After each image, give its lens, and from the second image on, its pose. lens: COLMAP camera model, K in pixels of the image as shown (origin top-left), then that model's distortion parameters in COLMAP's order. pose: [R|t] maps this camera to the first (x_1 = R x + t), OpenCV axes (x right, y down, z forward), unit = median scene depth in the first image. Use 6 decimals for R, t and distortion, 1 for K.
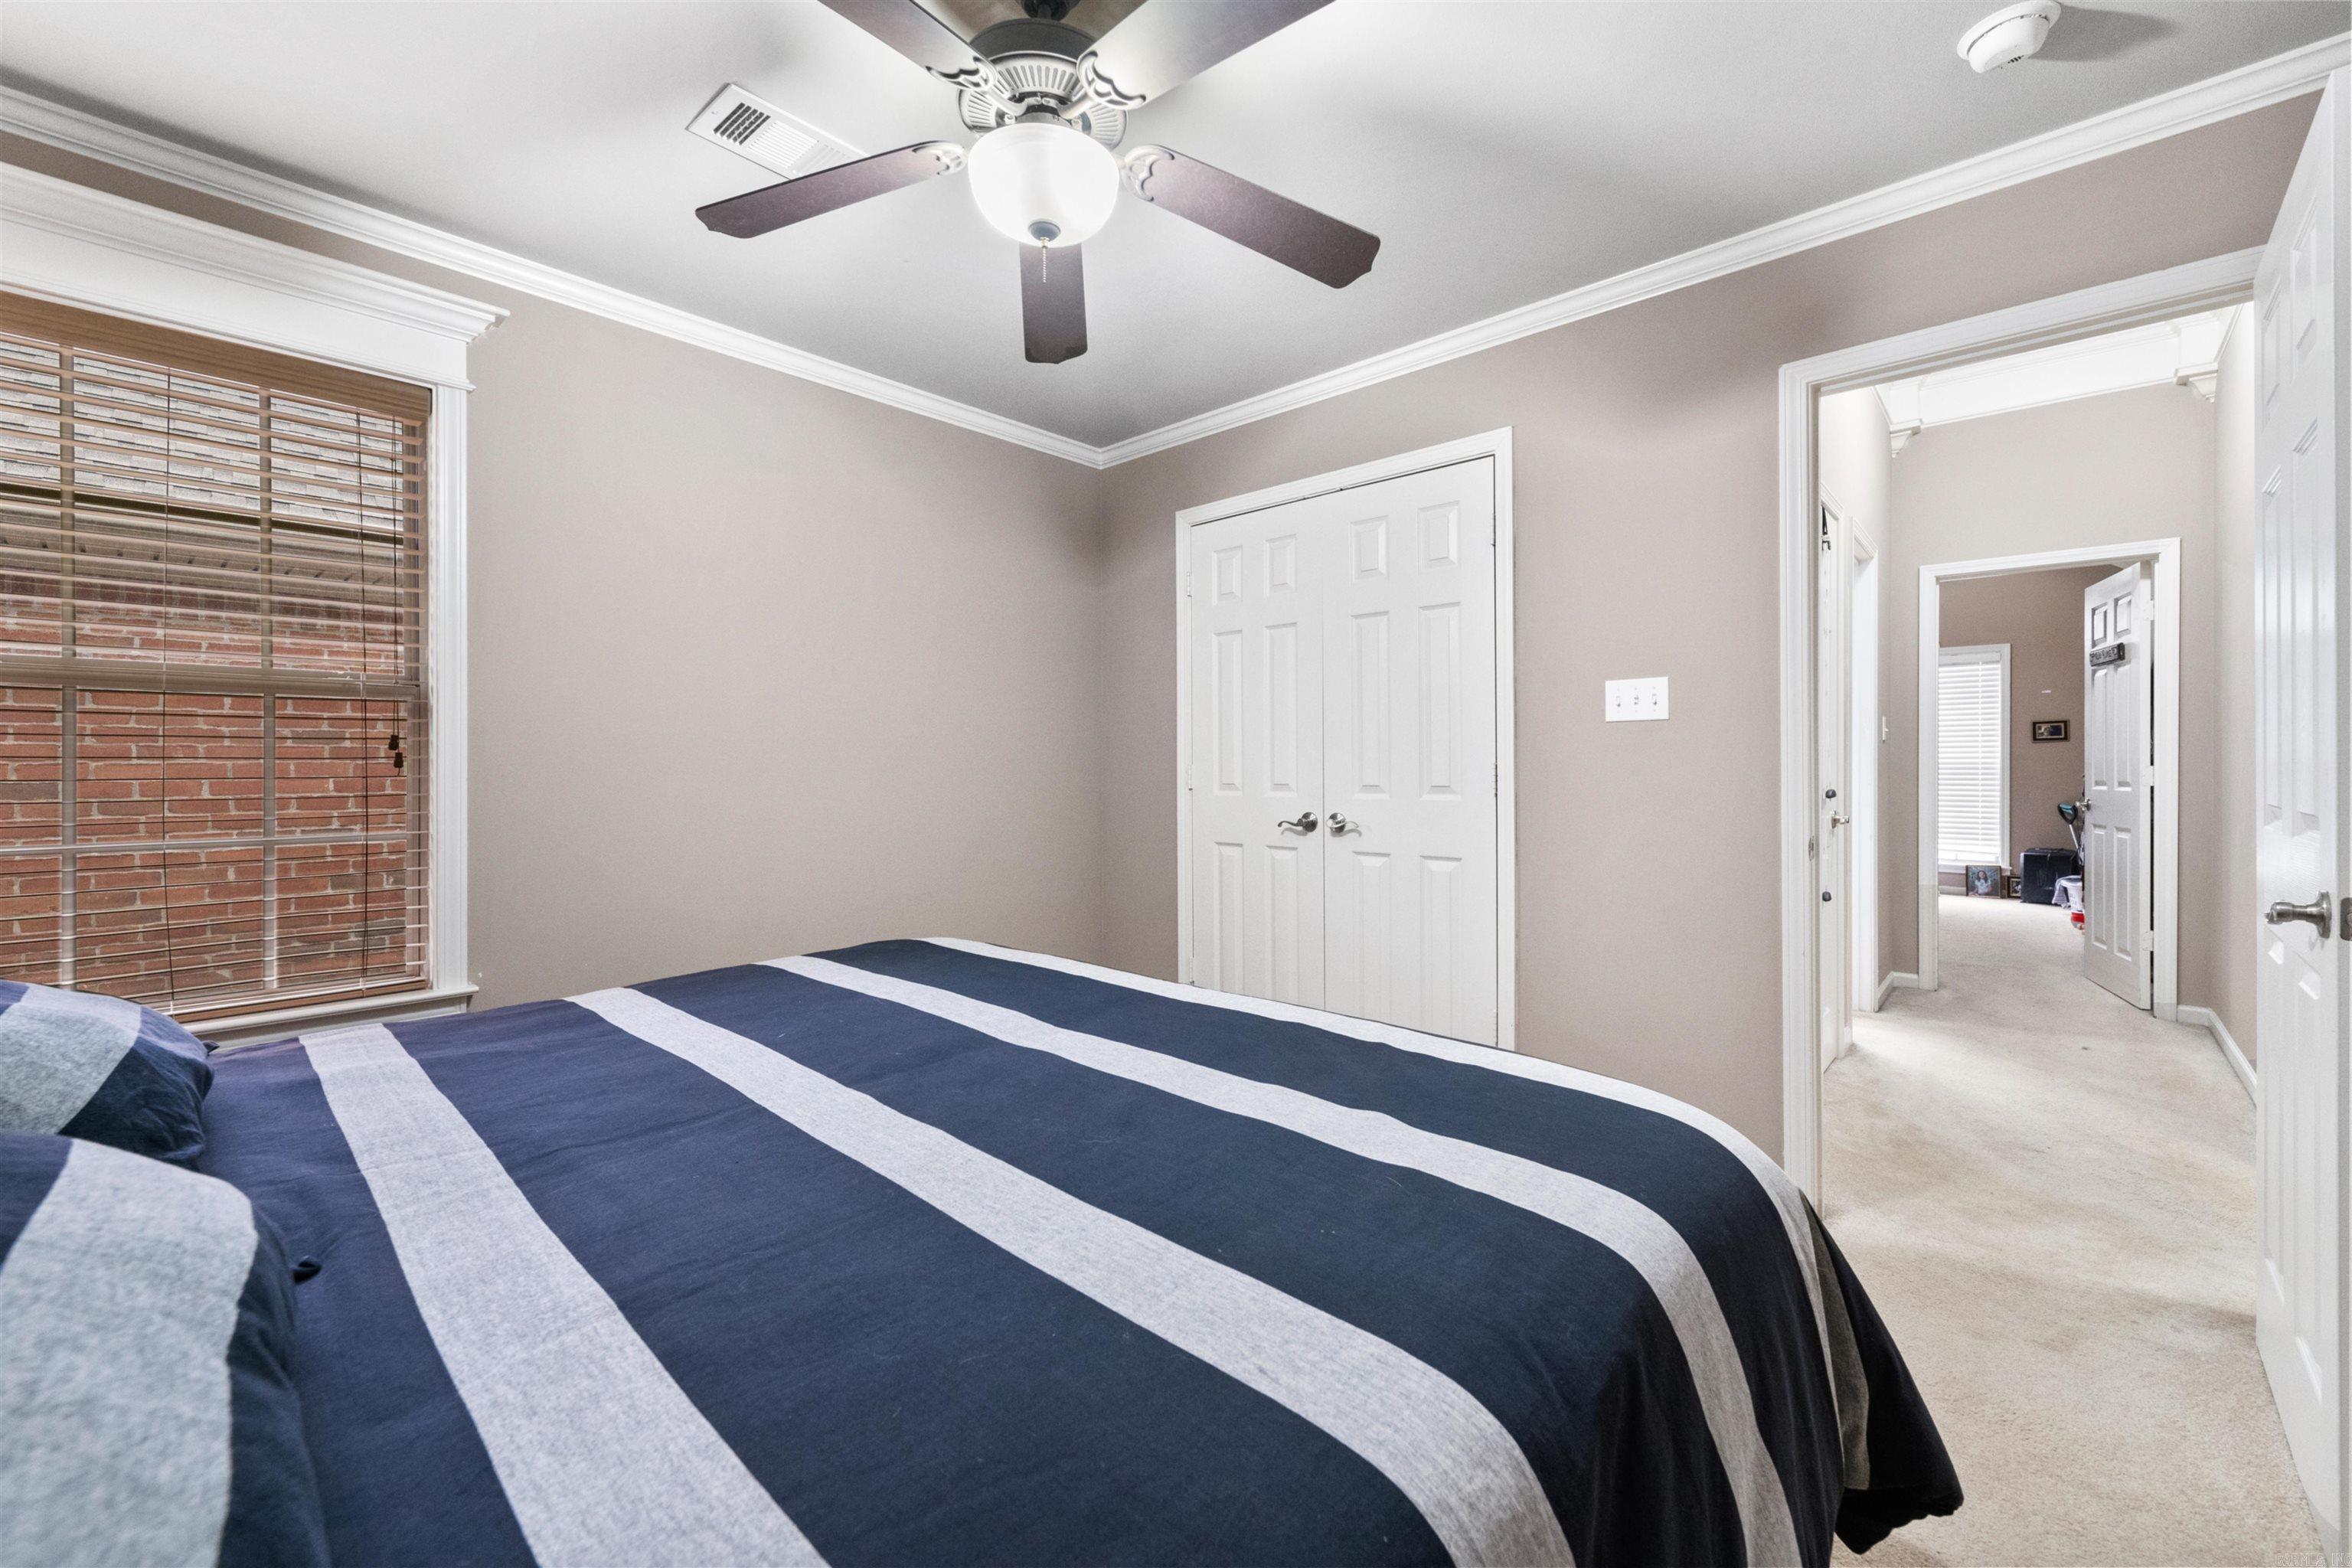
lens RADIAL K [[946.0, 0, 1174.9], [0, 946.0, 769.4], [0, 0, 1]] dist [-0.001944, 0.000089]
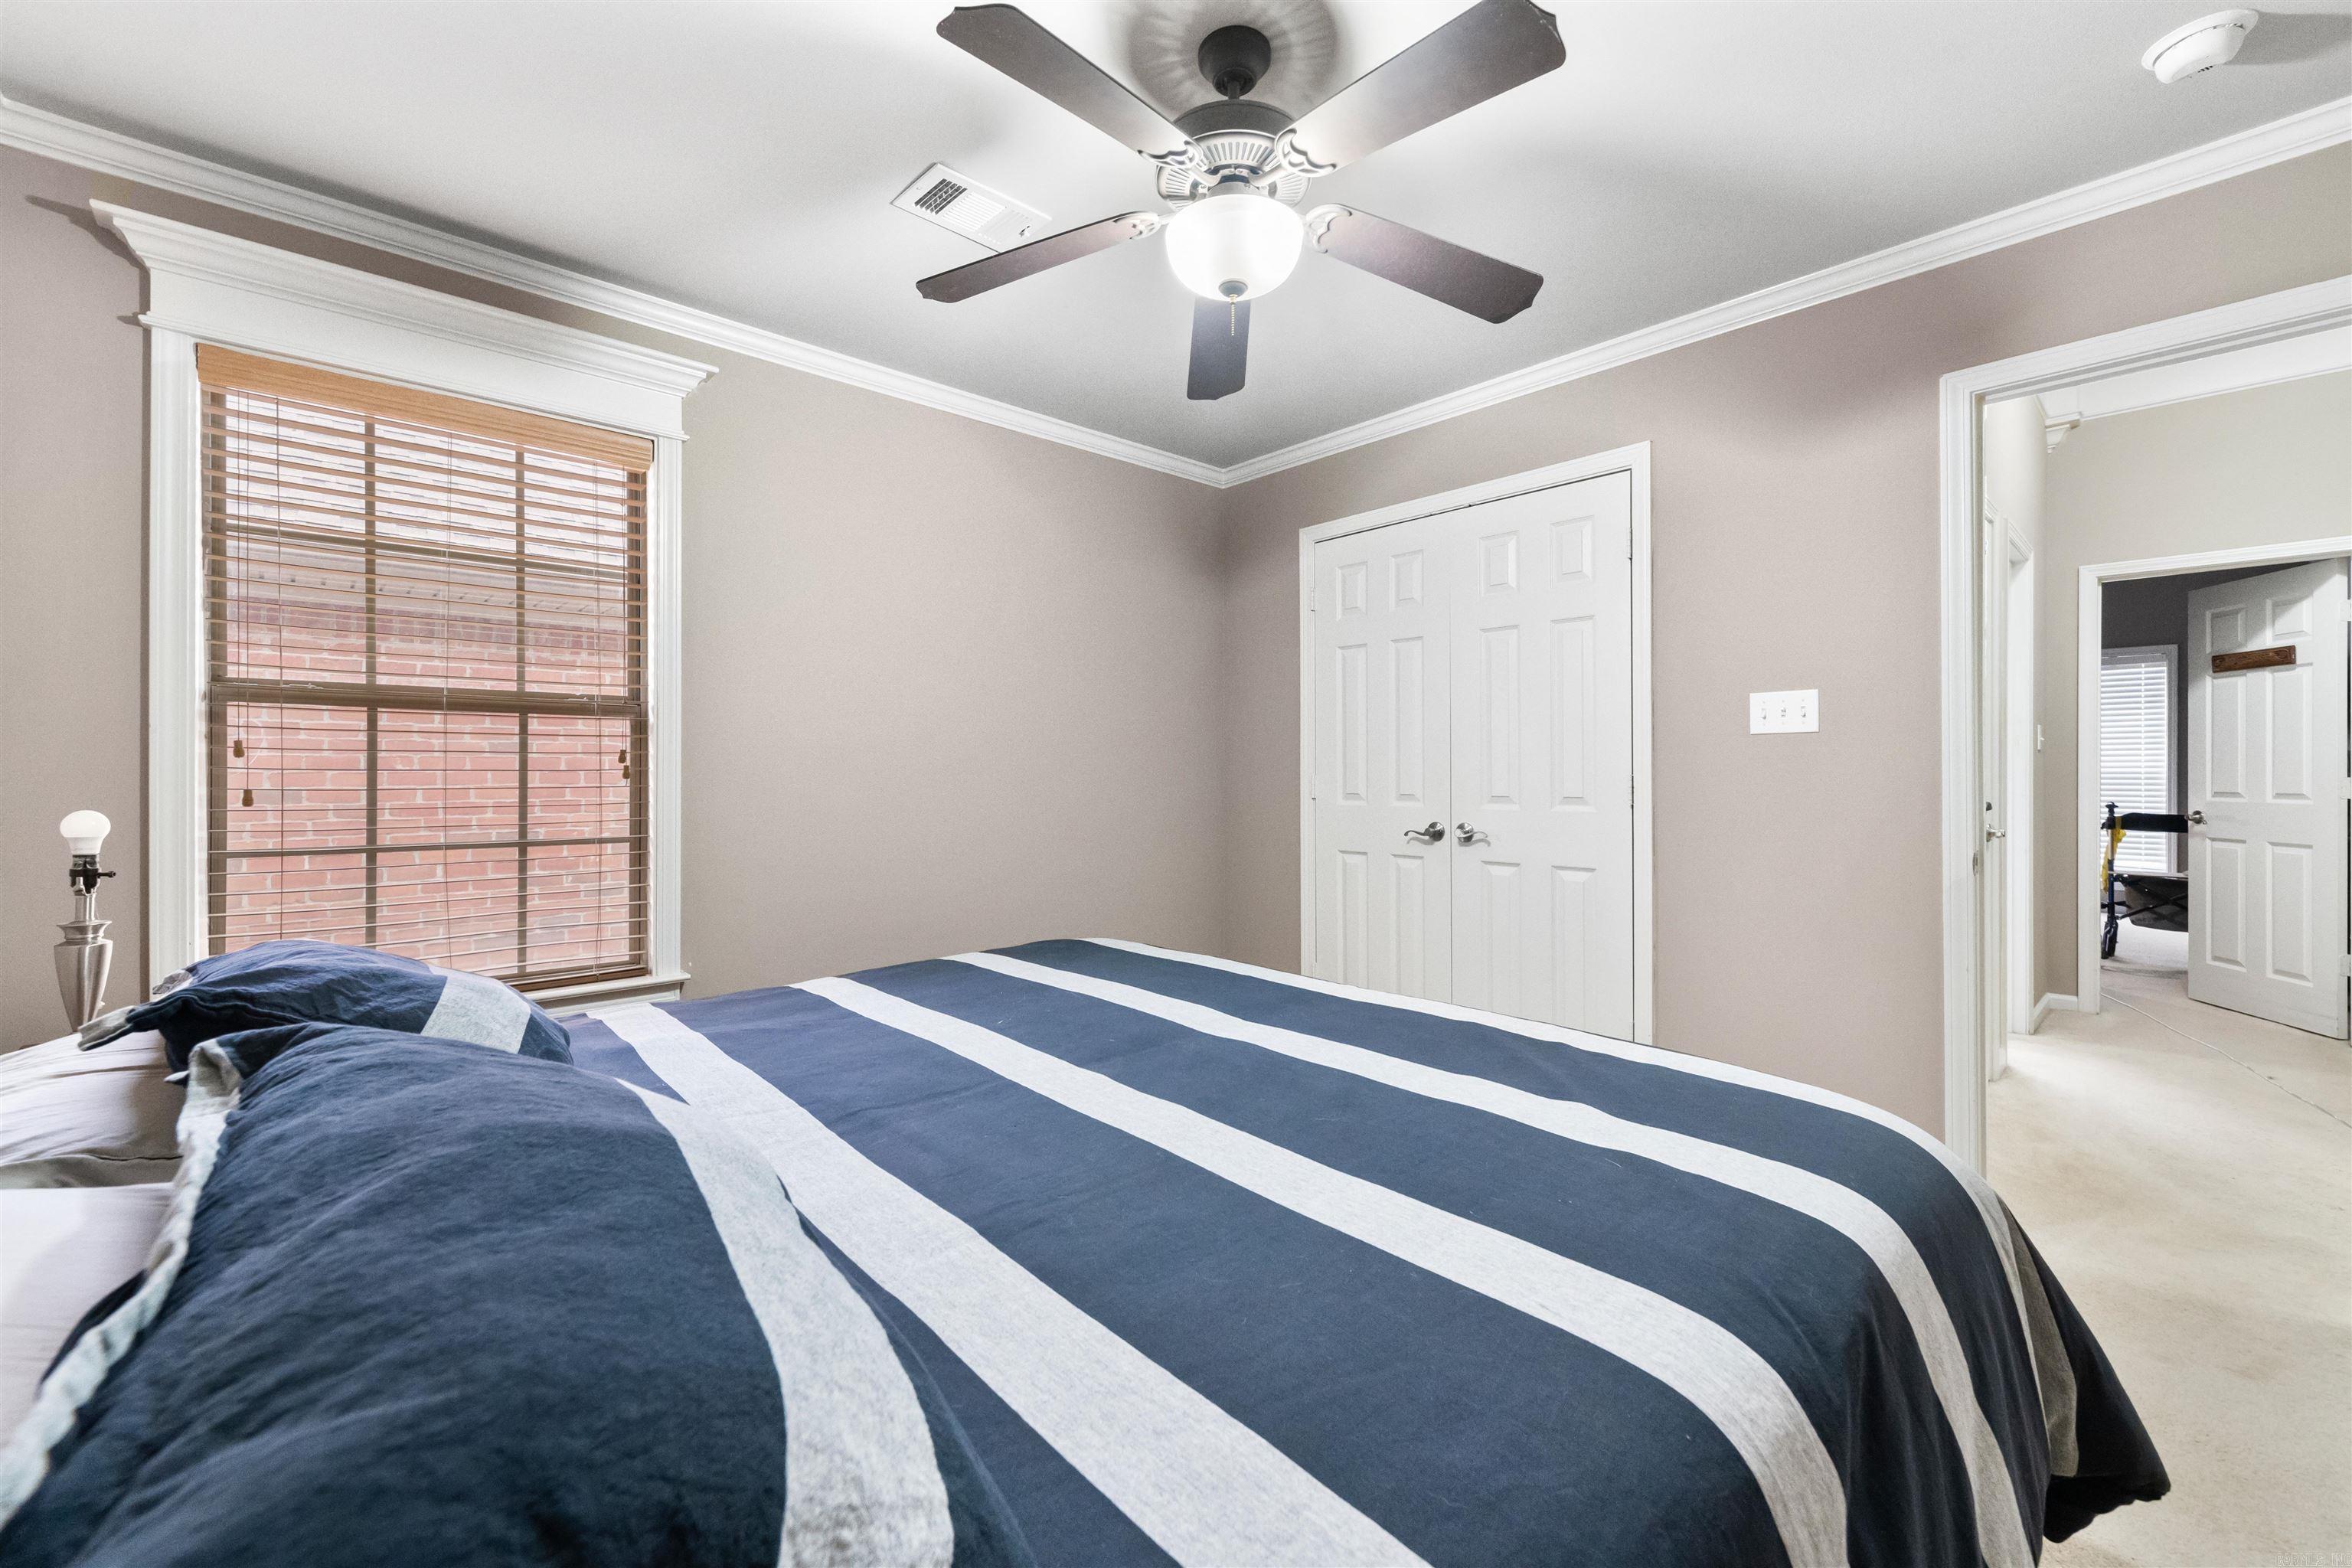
lens RADIAL K [[941.3, 0, 1173.7], [0, 941.3, 774.2], [0, 0, 1]] dist [-0.000431, -0.001125]
pose [[0.995727, 0.001895, -0.092325, -0.091330], [-0.002096, 0.999996, -0.002086, -0.007223], [0.092321, 0.002271, 0.995727, -0.072685]]
